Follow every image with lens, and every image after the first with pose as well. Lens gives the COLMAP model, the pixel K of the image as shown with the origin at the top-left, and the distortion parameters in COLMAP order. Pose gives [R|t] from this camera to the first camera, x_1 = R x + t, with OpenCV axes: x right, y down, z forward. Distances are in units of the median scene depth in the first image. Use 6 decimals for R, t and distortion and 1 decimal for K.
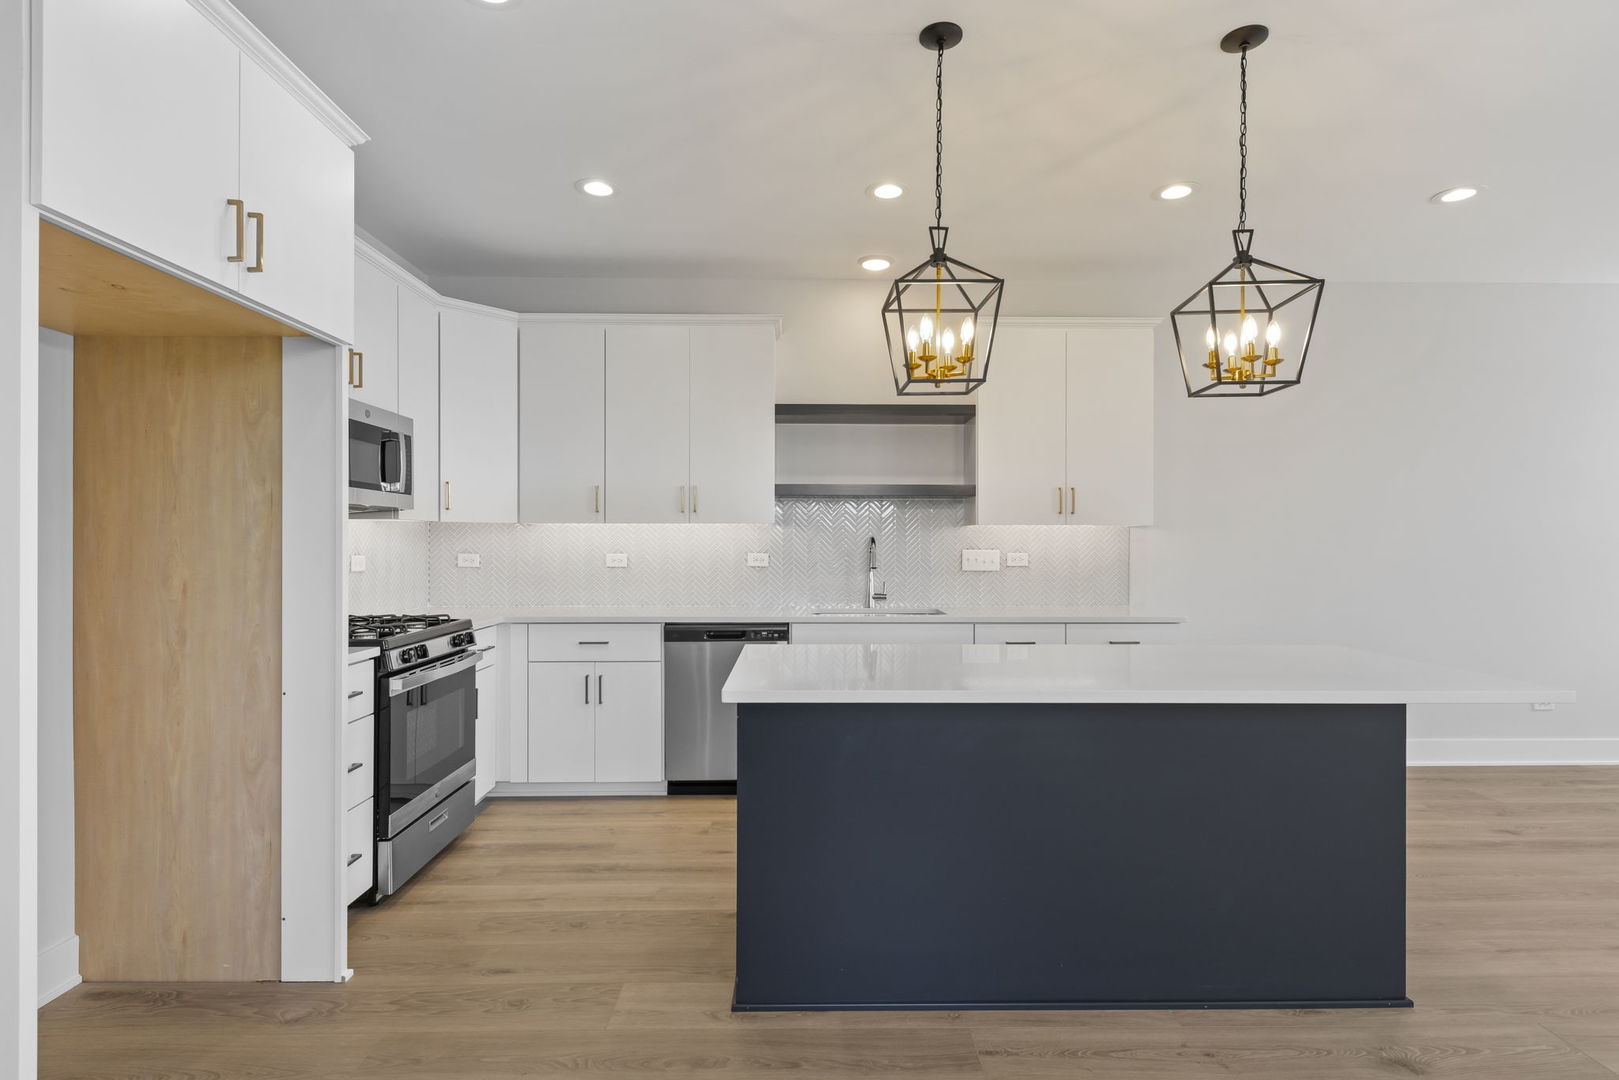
lens RADIAL K [[806.7, 0, 808.4], [0, 806.7, 544.5], [0, 0, 1]] dist [0.007261, -0.000034]
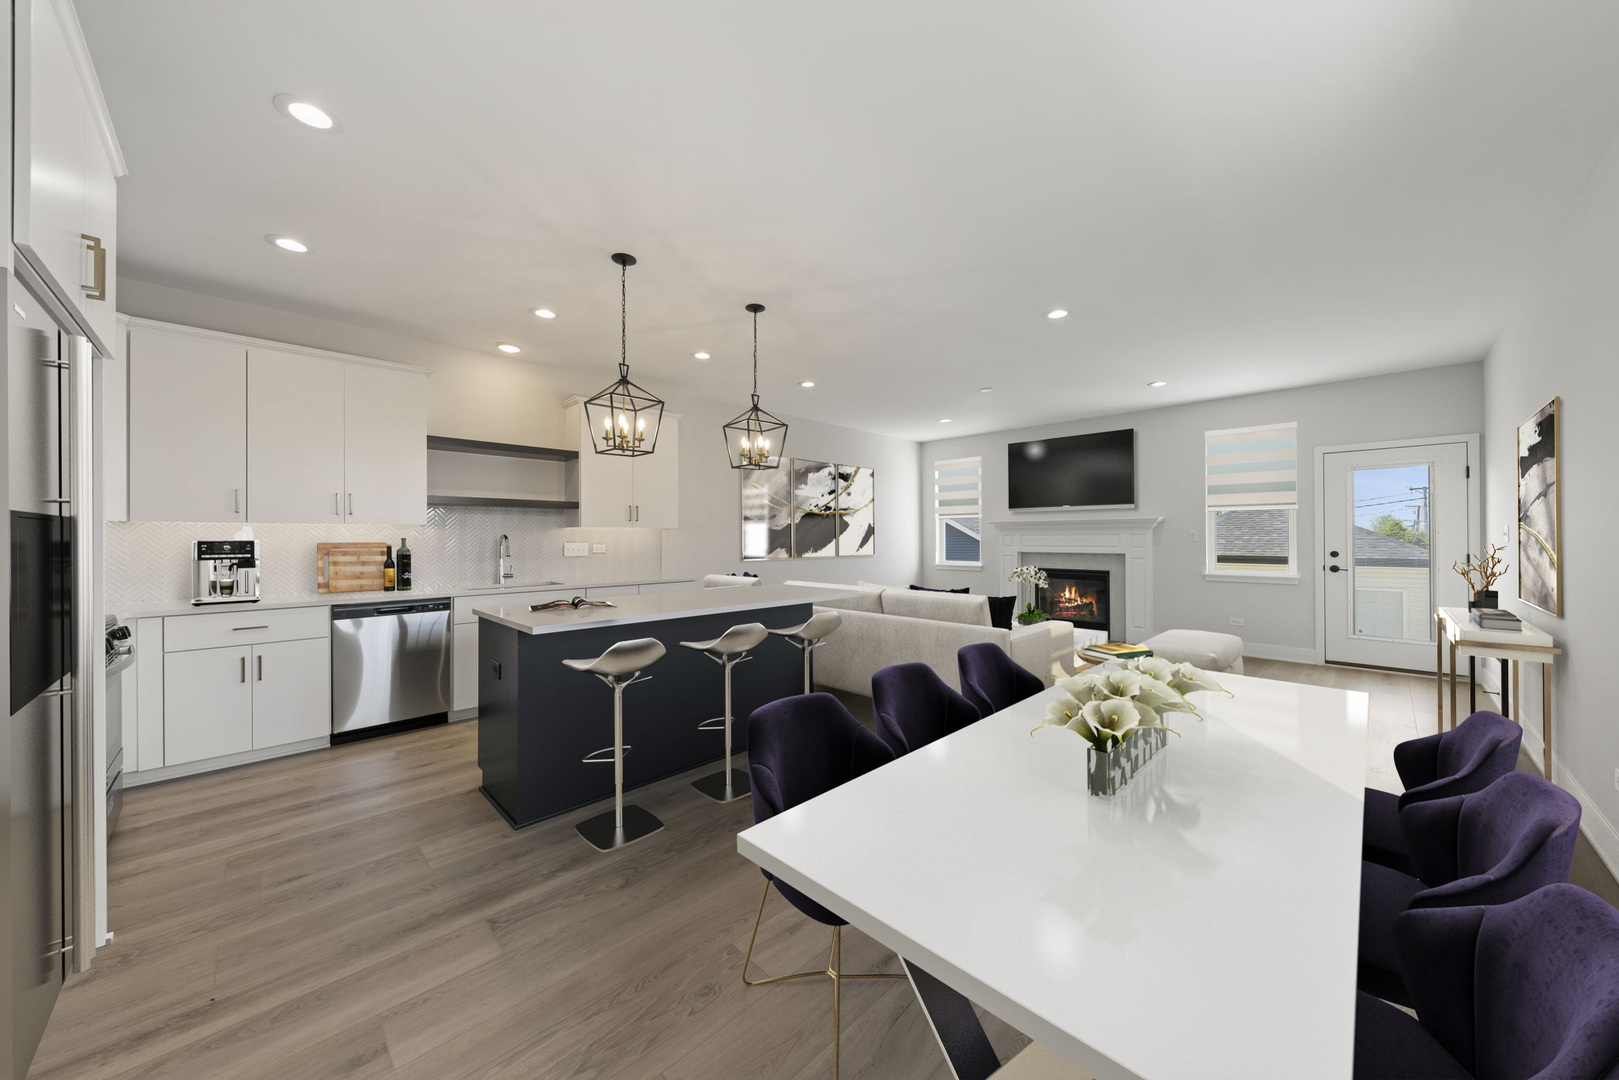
lens RADIAL K [[563.6, 0, 809.1], [0, 563.6, 536.8], [0, 0, 1]] dist [-0.000635, -0.000148]
pose [[0.719854, -0.002186, 0.694122, -0.253495], [0.006360, 0.999974, -0.003448, 0.001672], [-0.694097, 0.006897, 0.719849, -0.119504]]
